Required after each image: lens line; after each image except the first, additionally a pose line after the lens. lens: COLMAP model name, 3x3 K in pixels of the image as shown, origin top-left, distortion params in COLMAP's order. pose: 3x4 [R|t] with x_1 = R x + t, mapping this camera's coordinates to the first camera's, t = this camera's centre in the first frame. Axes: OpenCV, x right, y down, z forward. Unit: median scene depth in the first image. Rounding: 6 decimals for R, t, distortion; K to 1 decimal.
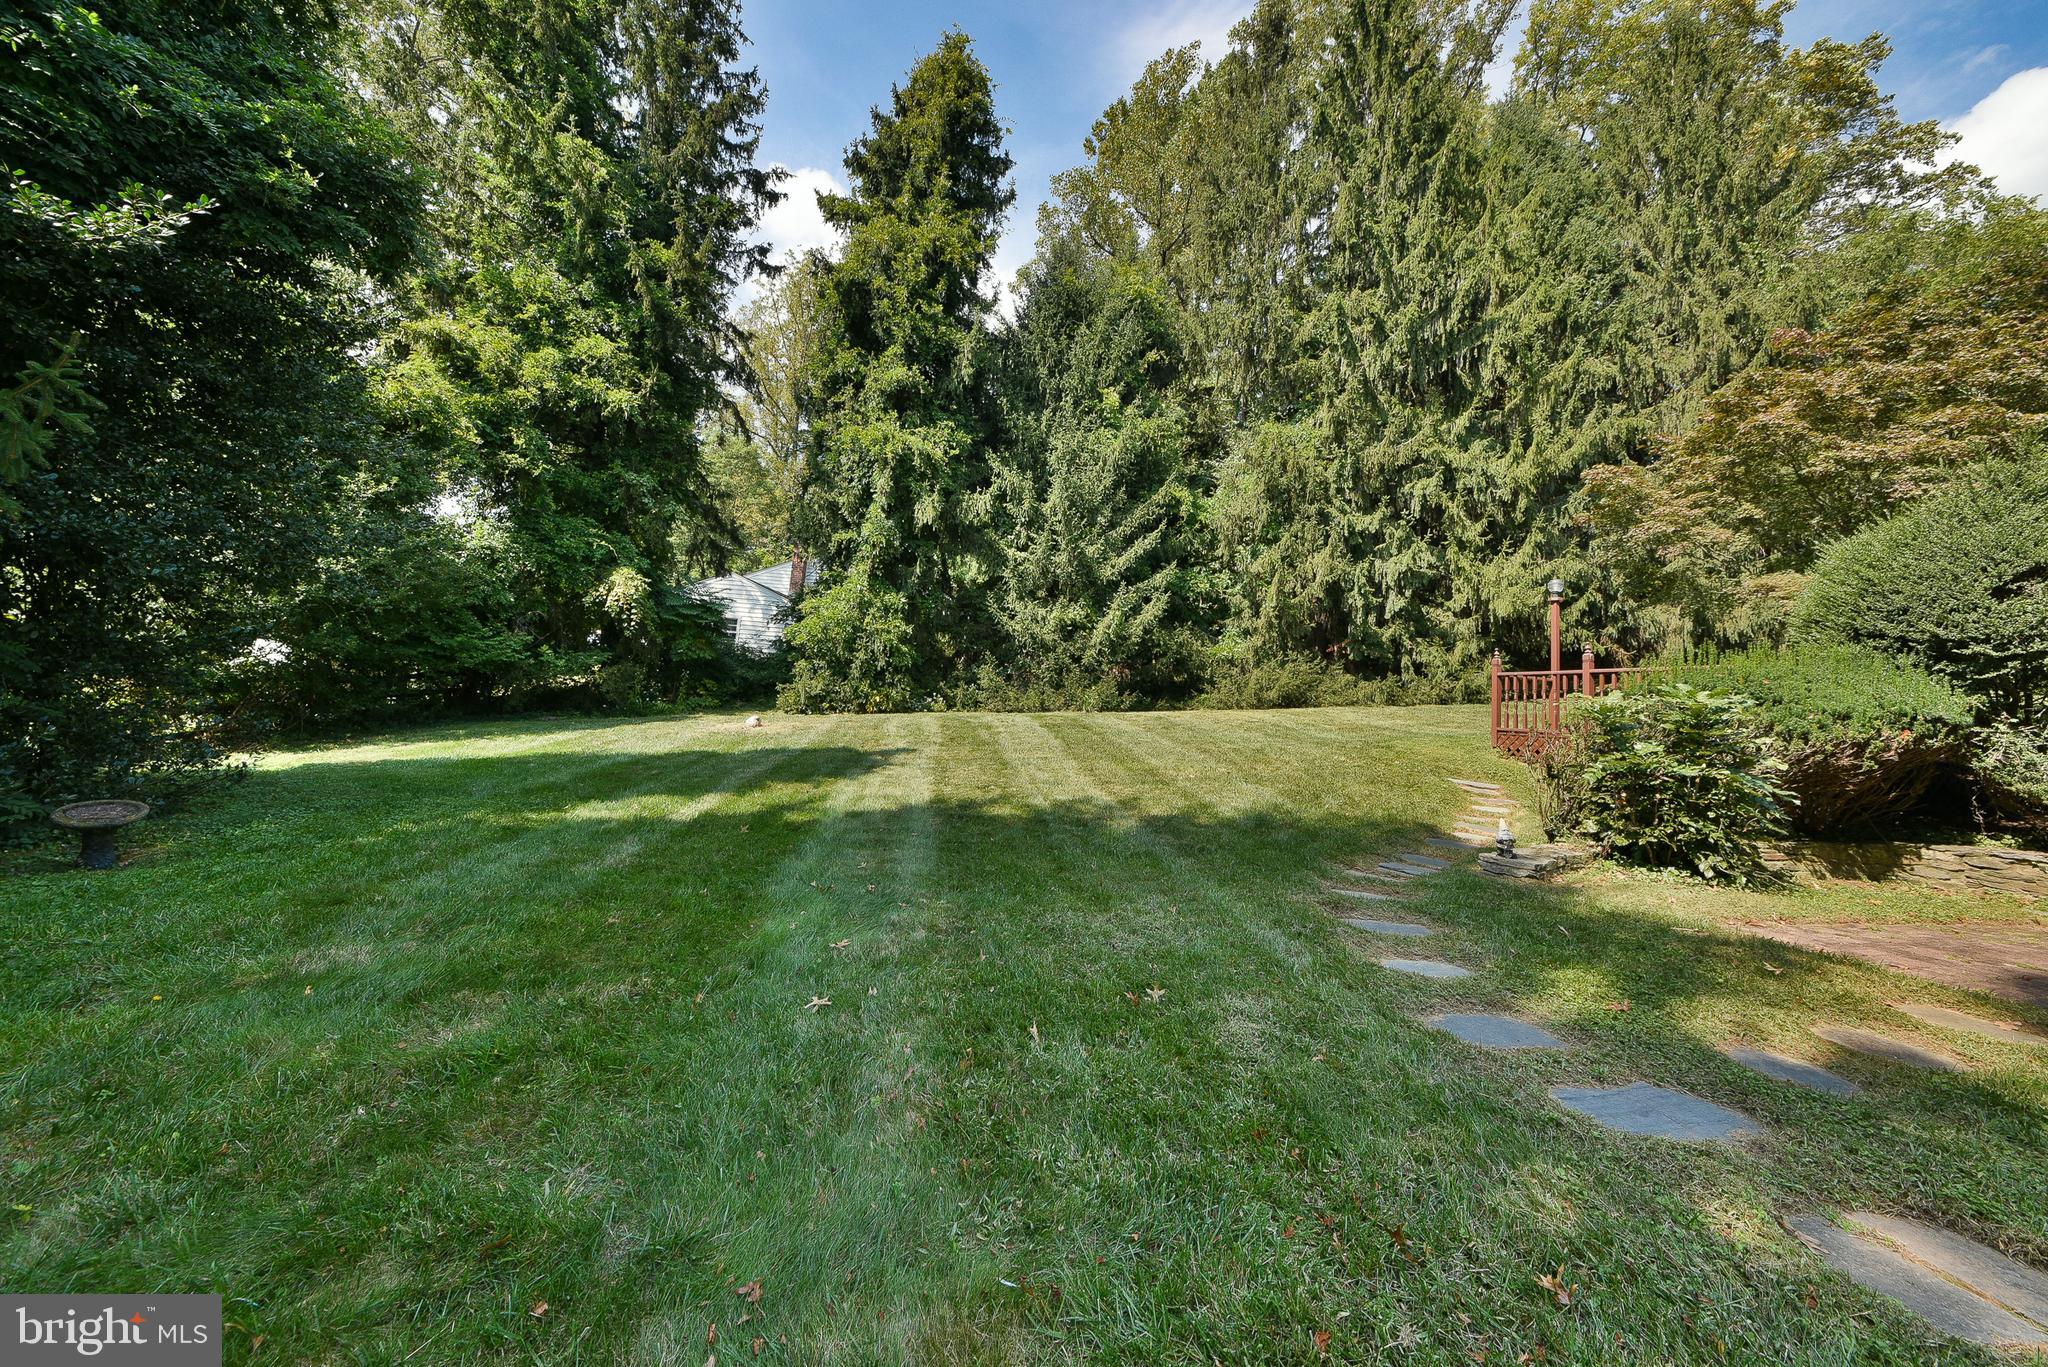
lens RADIAL K [[715.6, 0, 1021.8], [0, 715.6, 672.0], [0, 0, 1]] dist [0.009175, -0.001527]
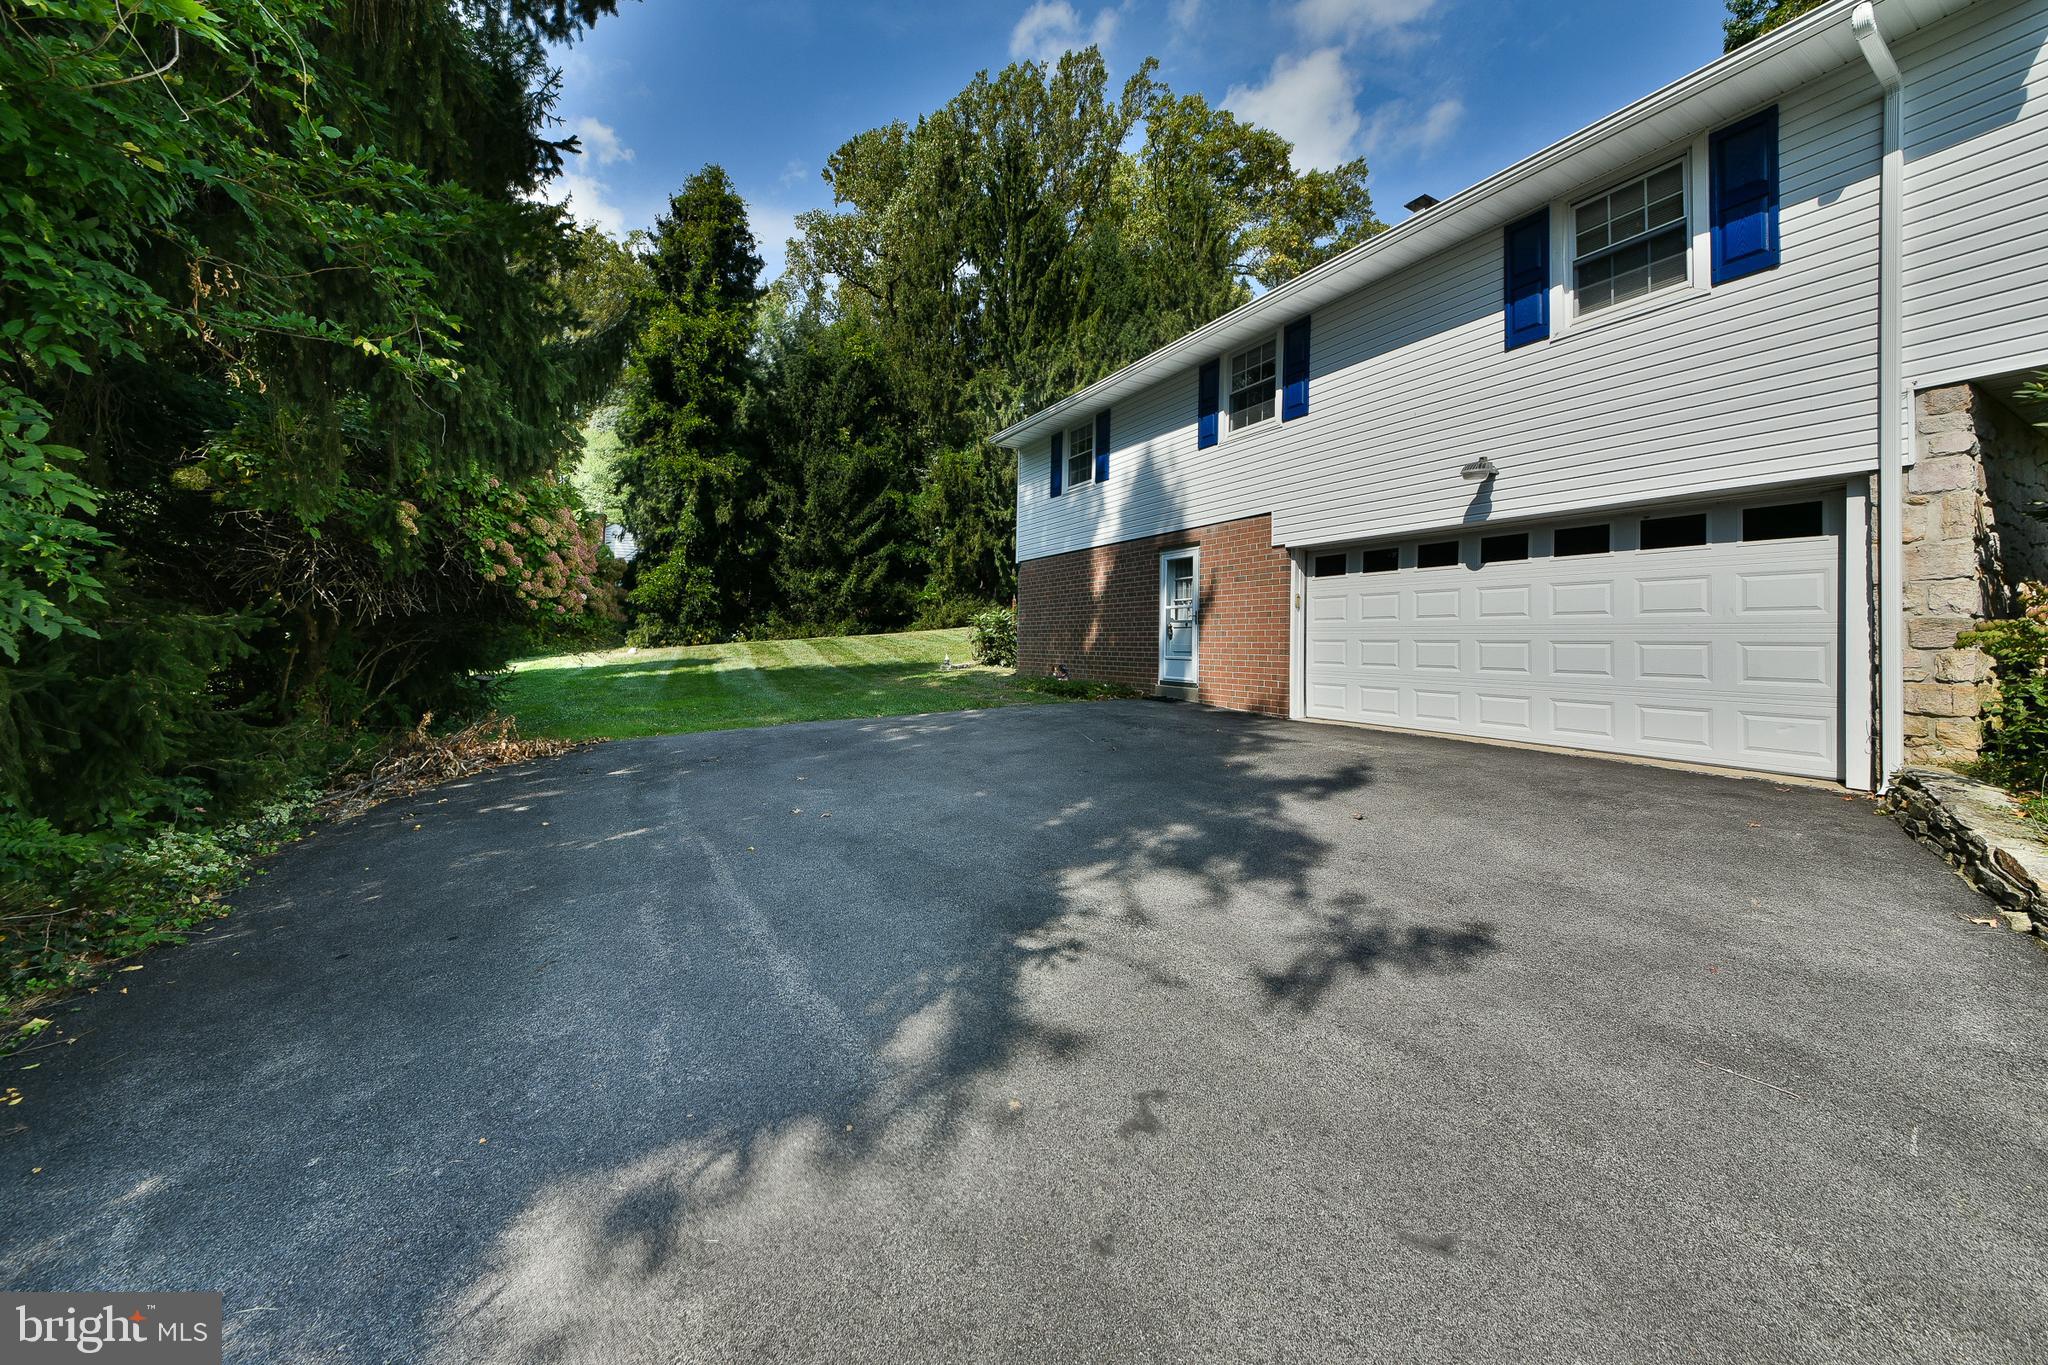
lens RADIAL K [[715.6, 0, 1037.2], [0, 715.6, 645.3], [0, 0, 1]] dist [0.009175, -0.001527]
pose [[0.949915, -0.064917, 0.305693, 0.017771], [0.045583, 0.996507, 0.069972, -0.017584], [-0.309167, -0.052533, 0.949556, -0.665793]]
